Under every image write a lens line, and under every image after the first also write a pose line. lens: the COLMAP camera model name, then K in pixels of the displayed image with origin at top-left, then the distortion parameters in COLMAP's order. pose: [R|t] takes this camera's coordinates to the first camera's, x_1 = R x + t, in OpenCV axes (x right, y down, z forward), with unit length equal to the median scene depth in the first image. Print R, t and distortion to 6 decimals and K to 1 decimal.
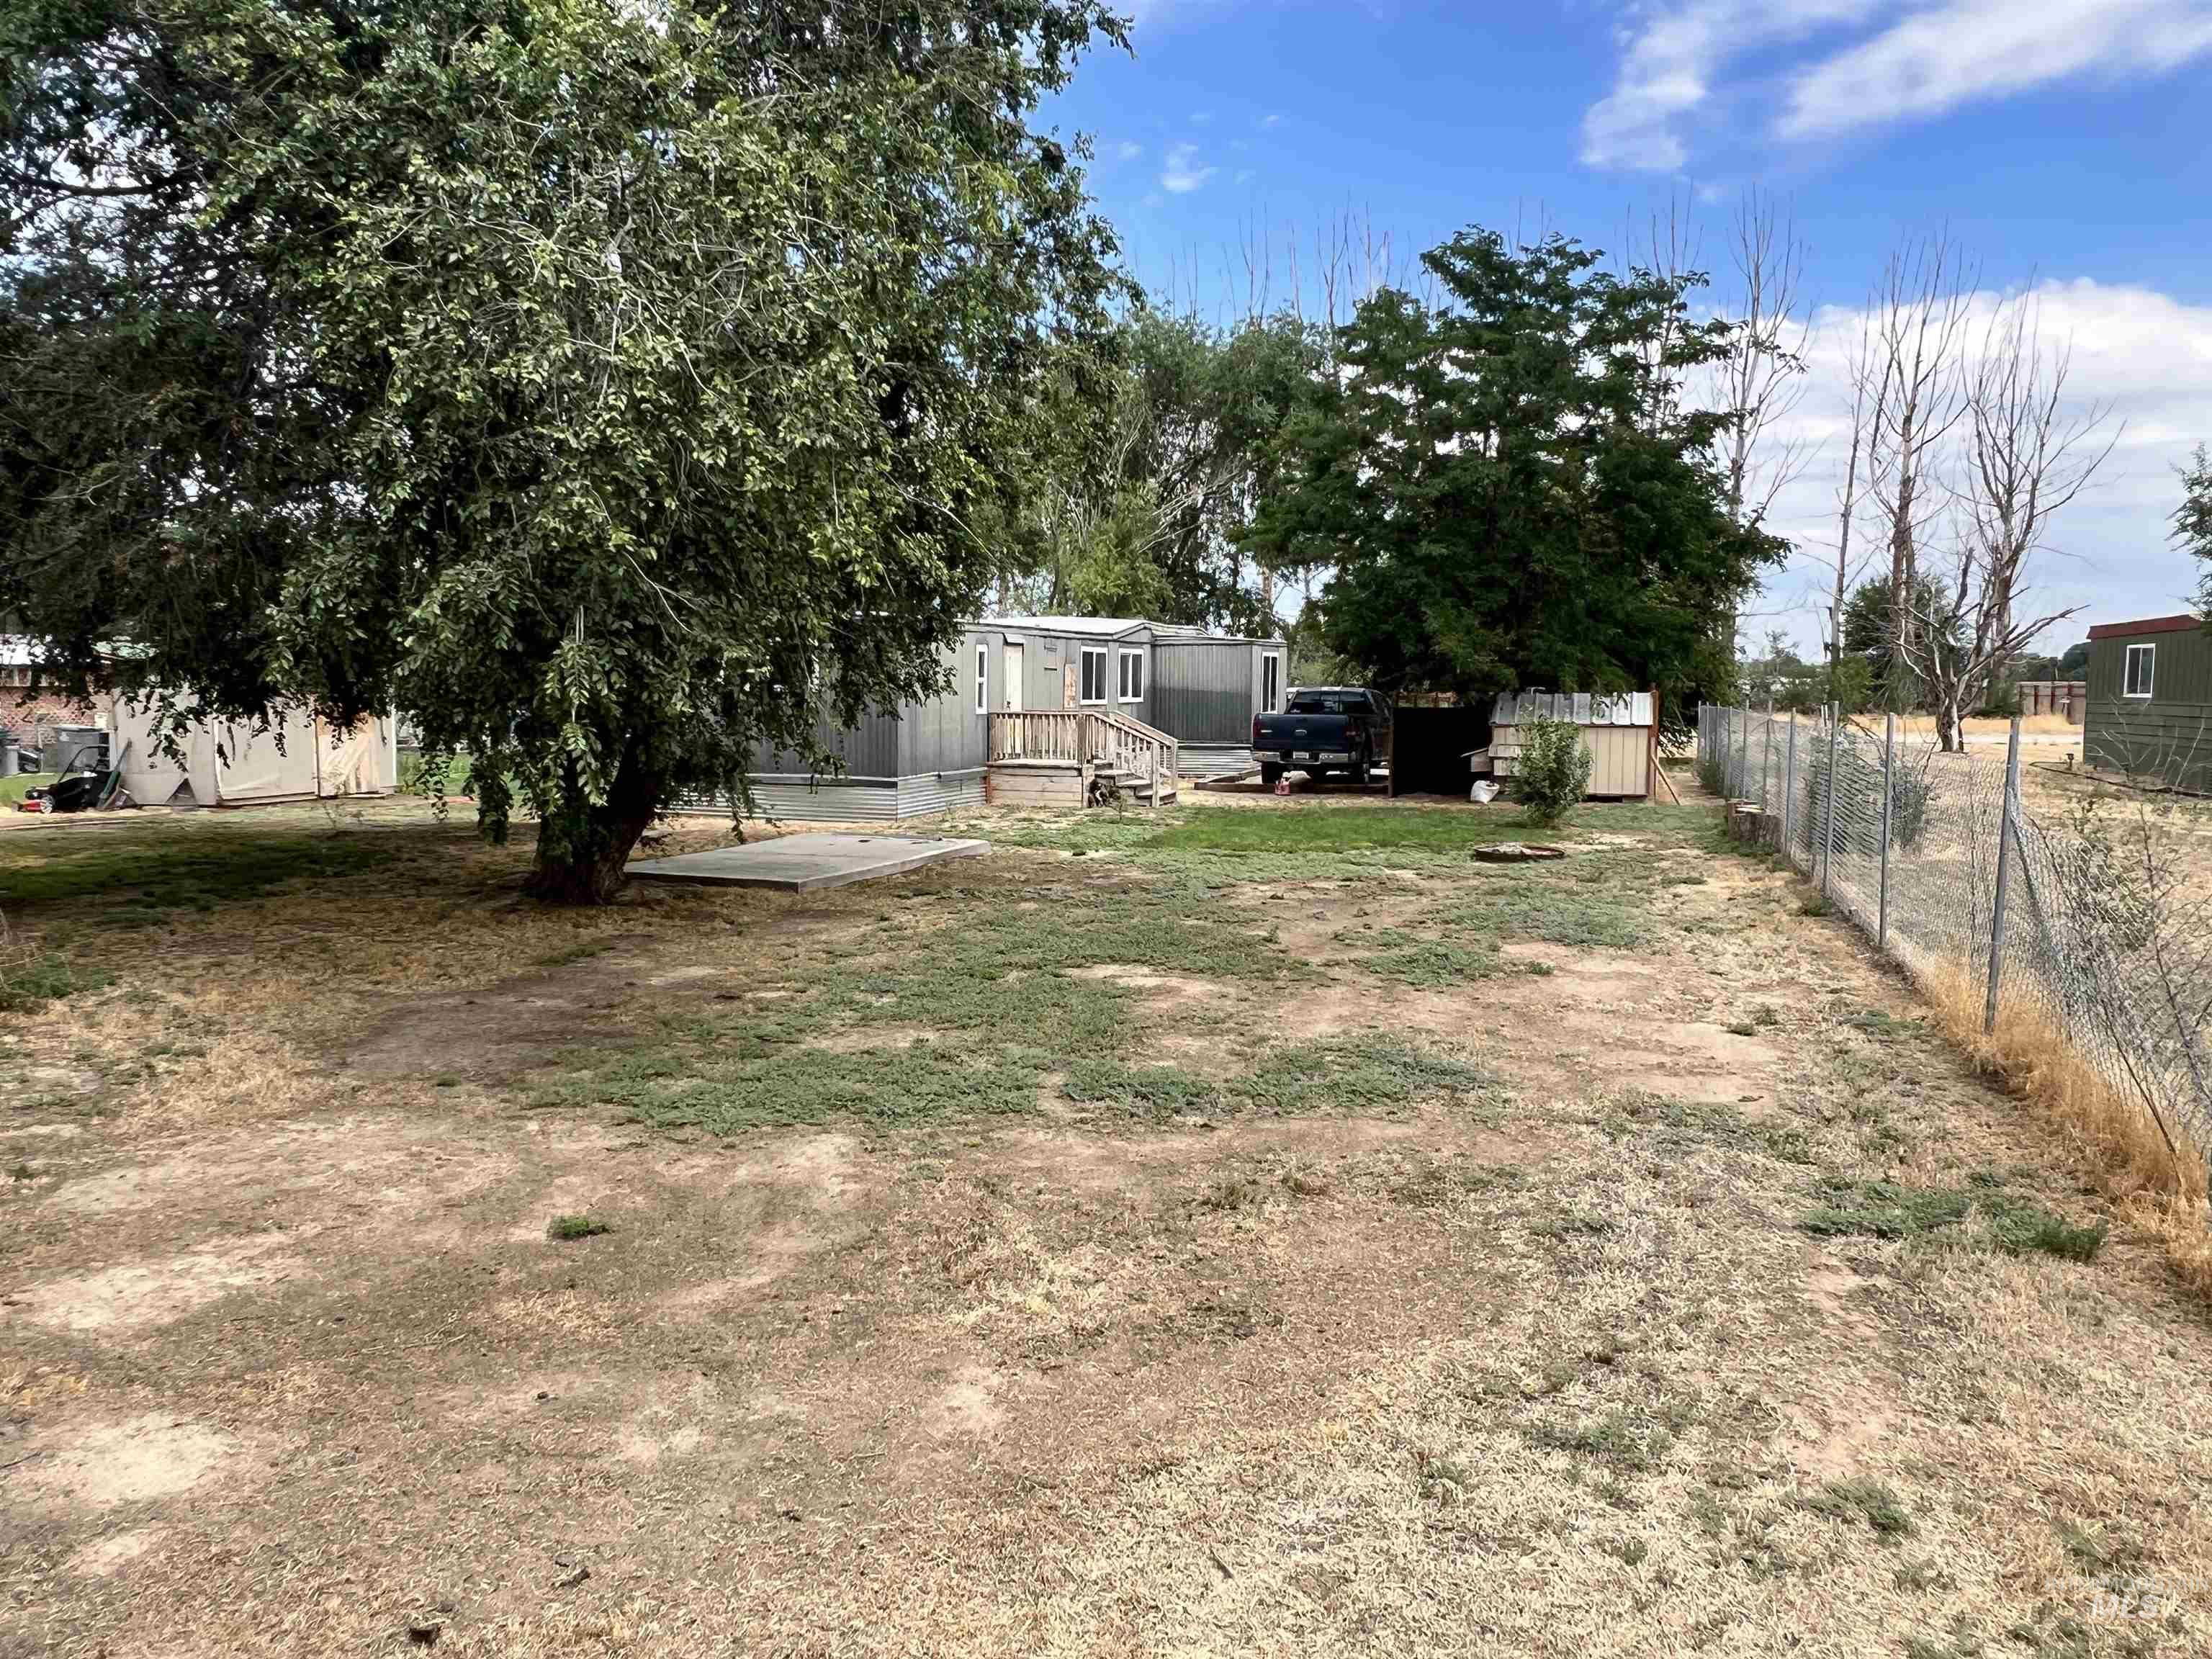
lens RADIAL K [[1549.5, 0, 1095.5], [0, 1549.5, 831.1], [0, 0, 1]] dist [0.002243, -0.000902]
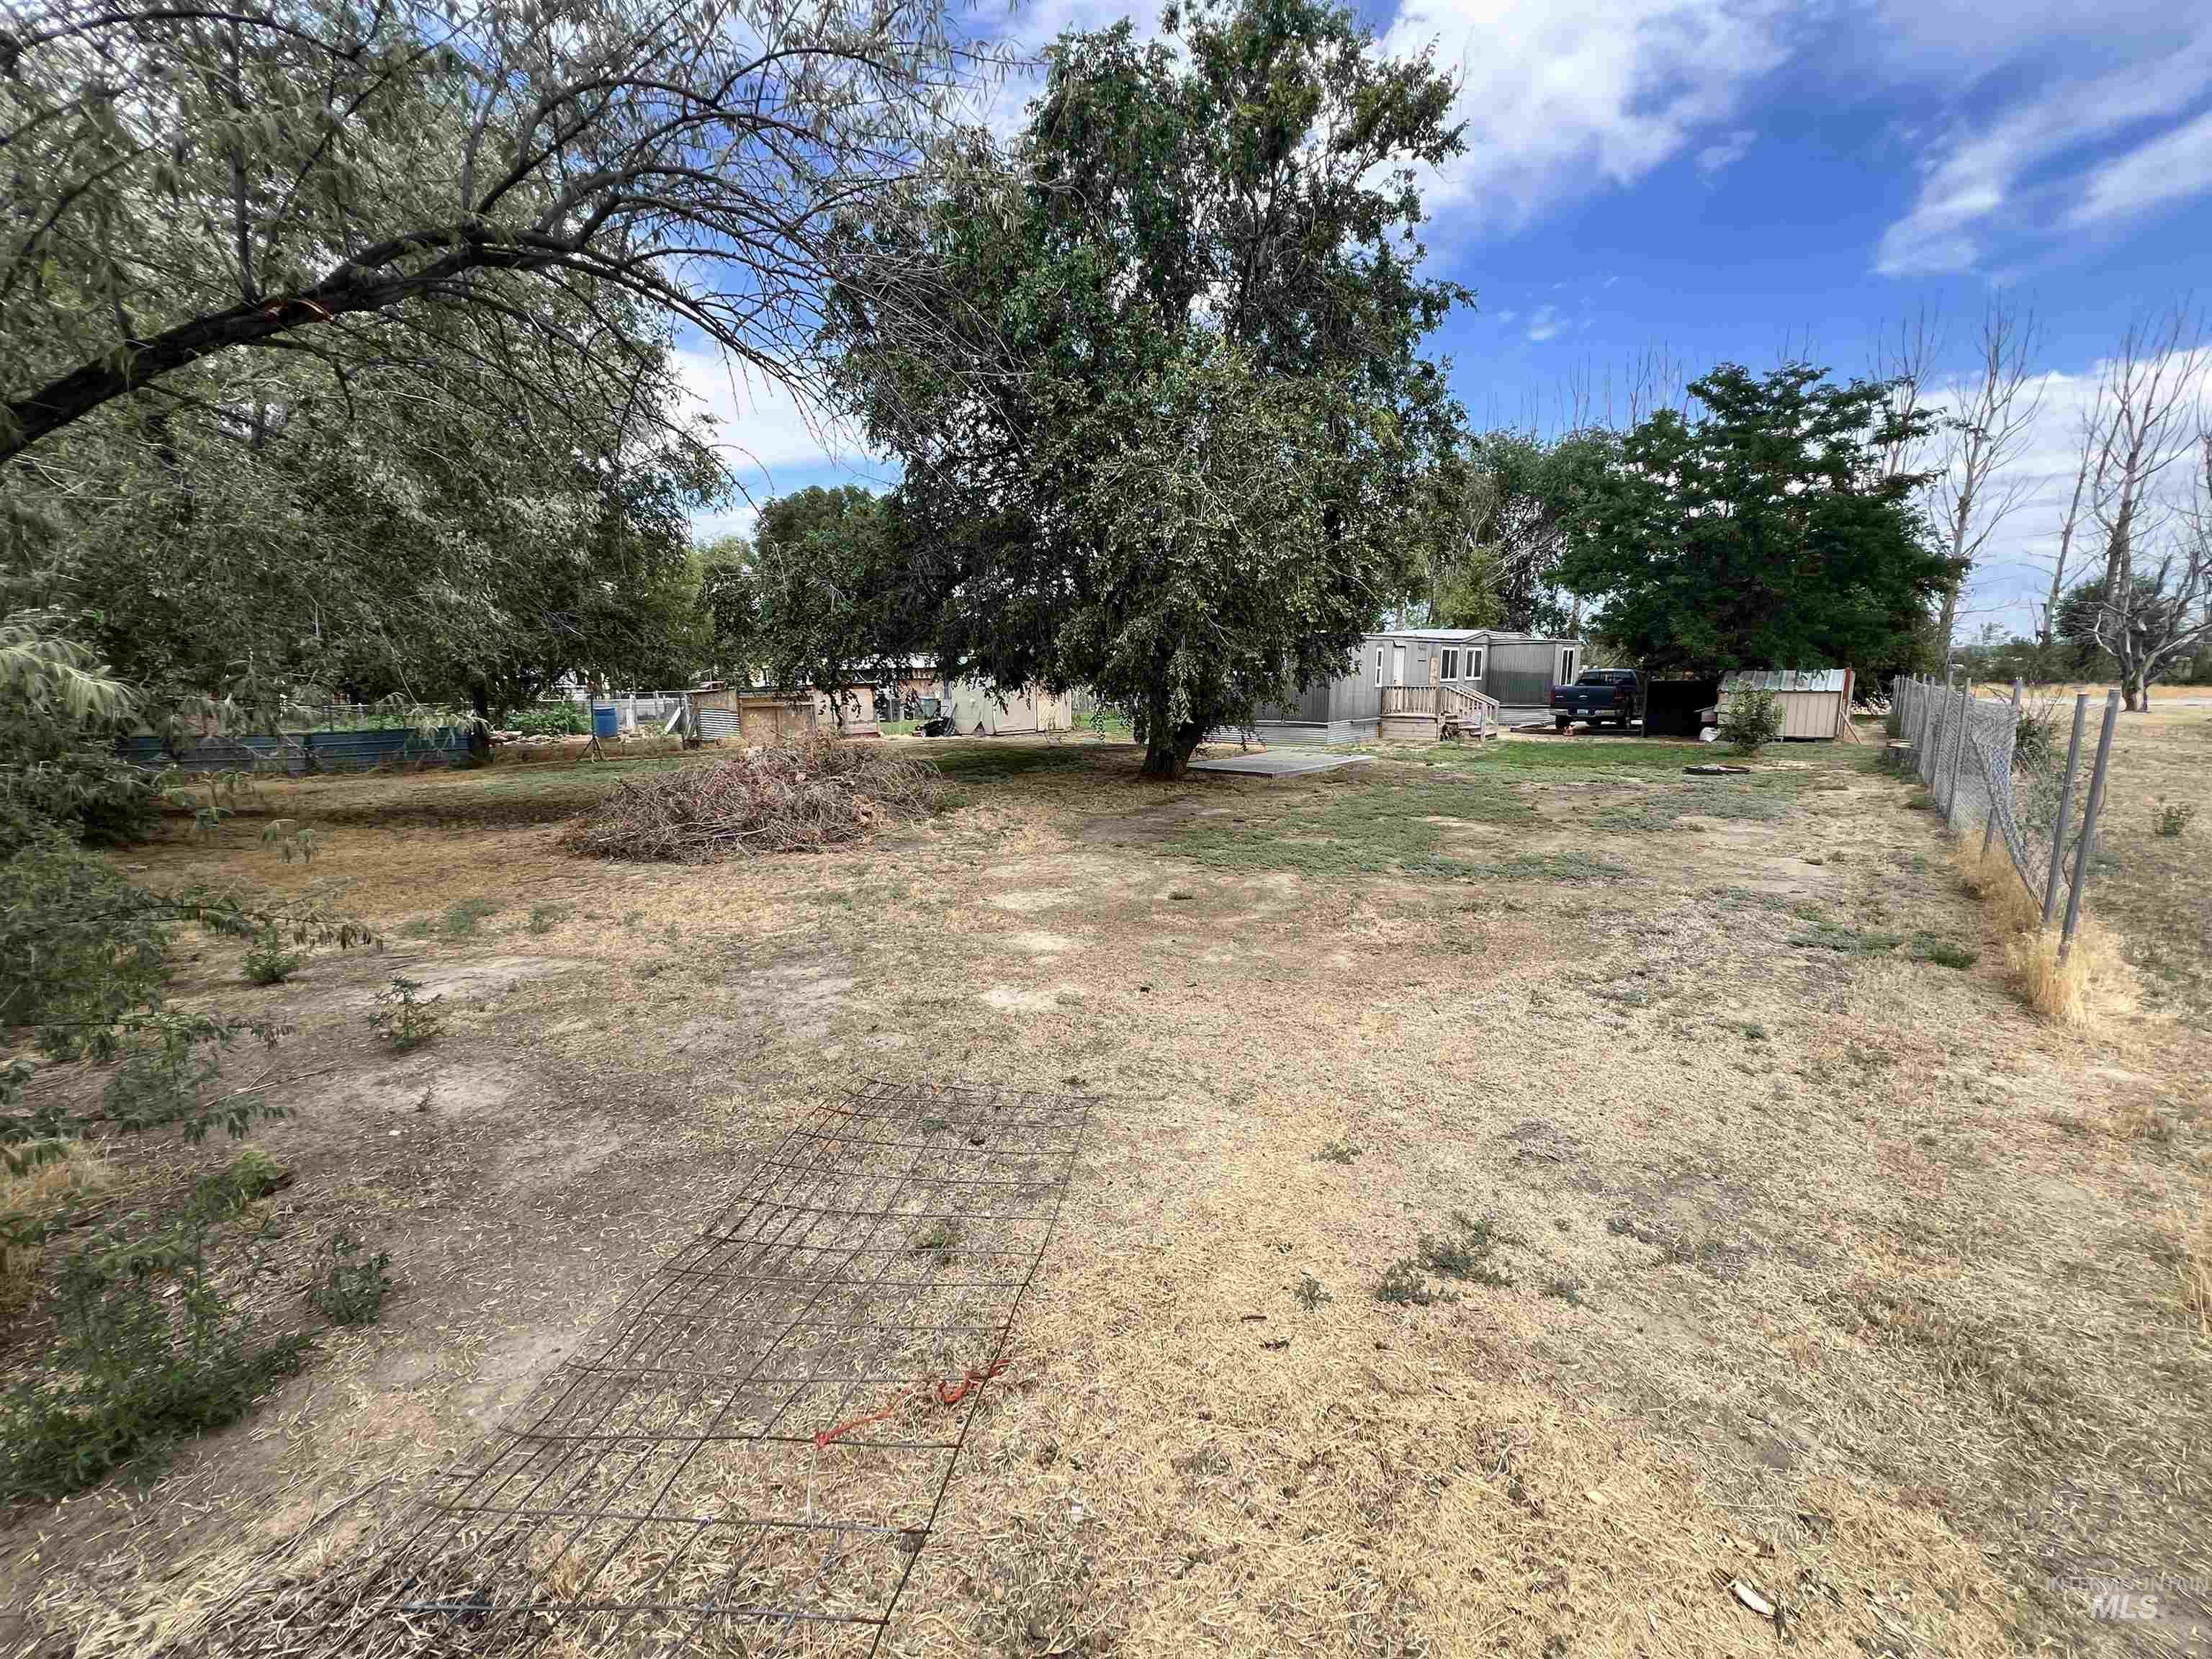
lens RADIAL K [[904.4, 0, 1106.5], [0, 904.4, 815.8], [0, 0, 1]] dist [-0.000607, 0.000370]
pose [[0.932458, 0.042987, -0.358711, 0.013574], [-0.020657, 0.997615, 0.065855, 0.009298], [0.360687, -0.053997, 0.931123, -0.080103]]
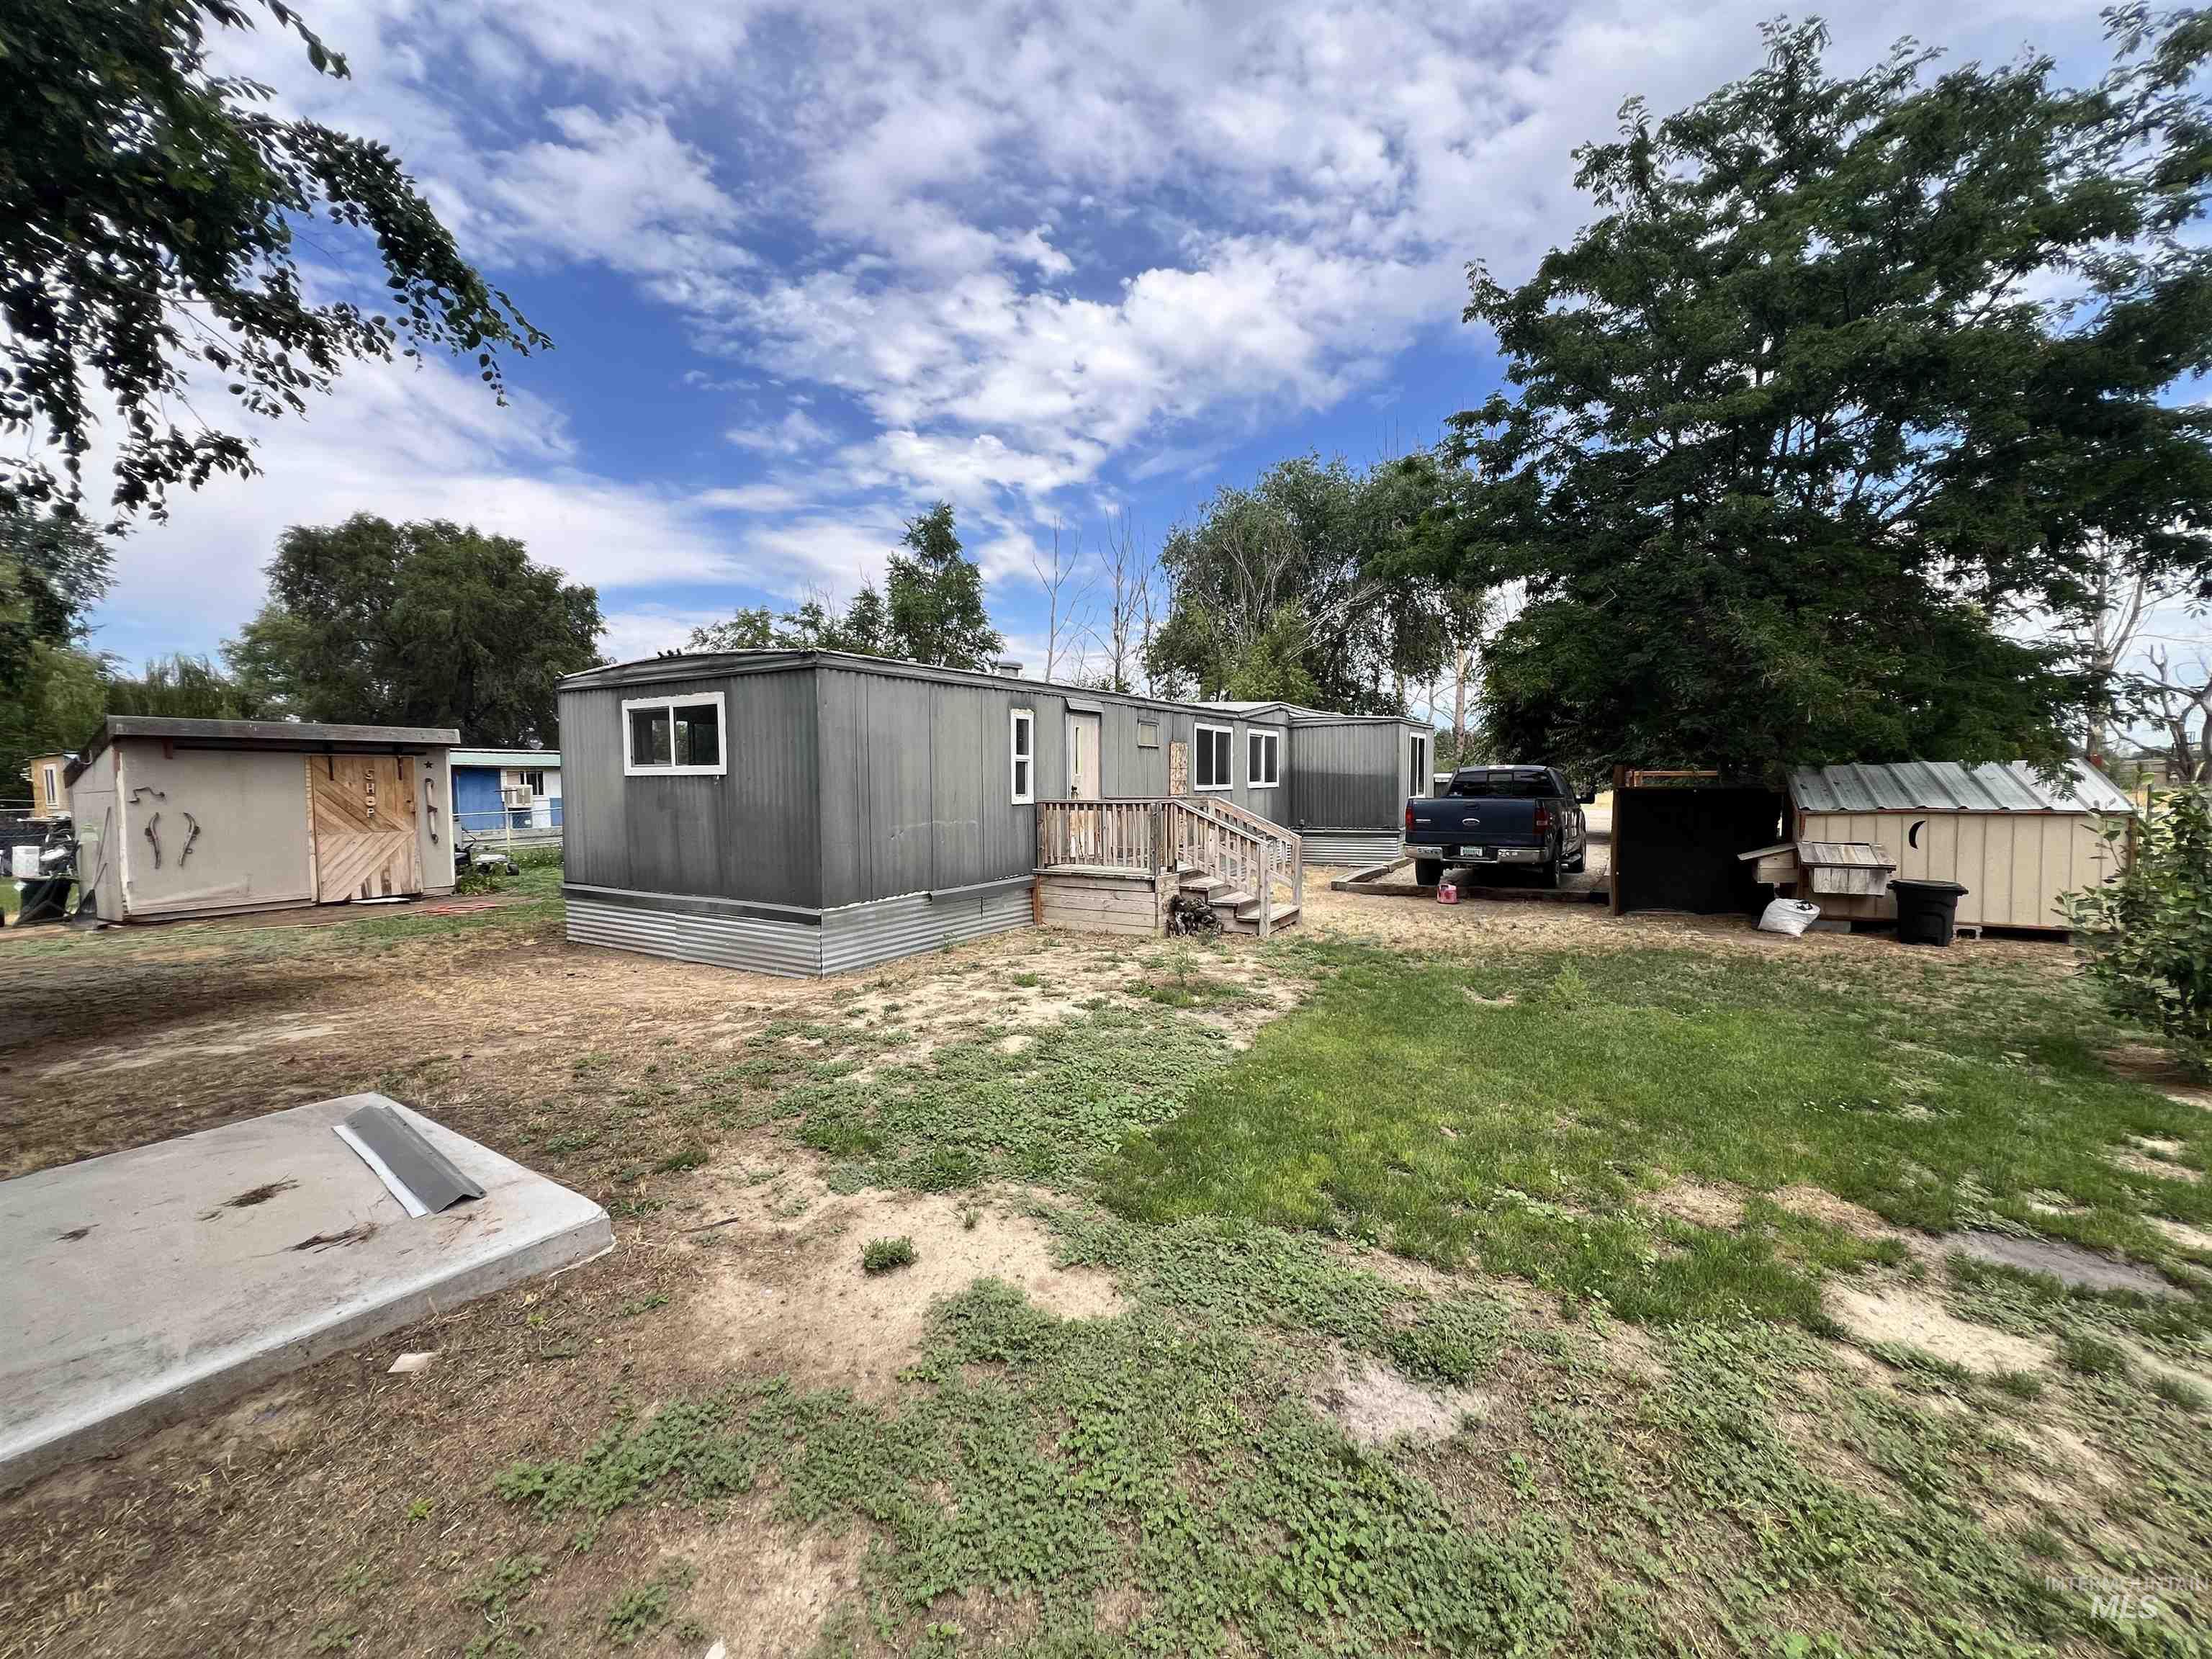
lens RADIAL K [[904.4, 0, 1106.5], [0, 904.4, 815.8], [0, 0, 1]] dist [-0.000607, 0.000370]
pose [[0.979927, -0.008651, -0.199169, 0.050809], [-0.002802, 0.998362, -0.057152, -0.046097], [0.199337, 0.056563, 0.978297, 0.596566]]
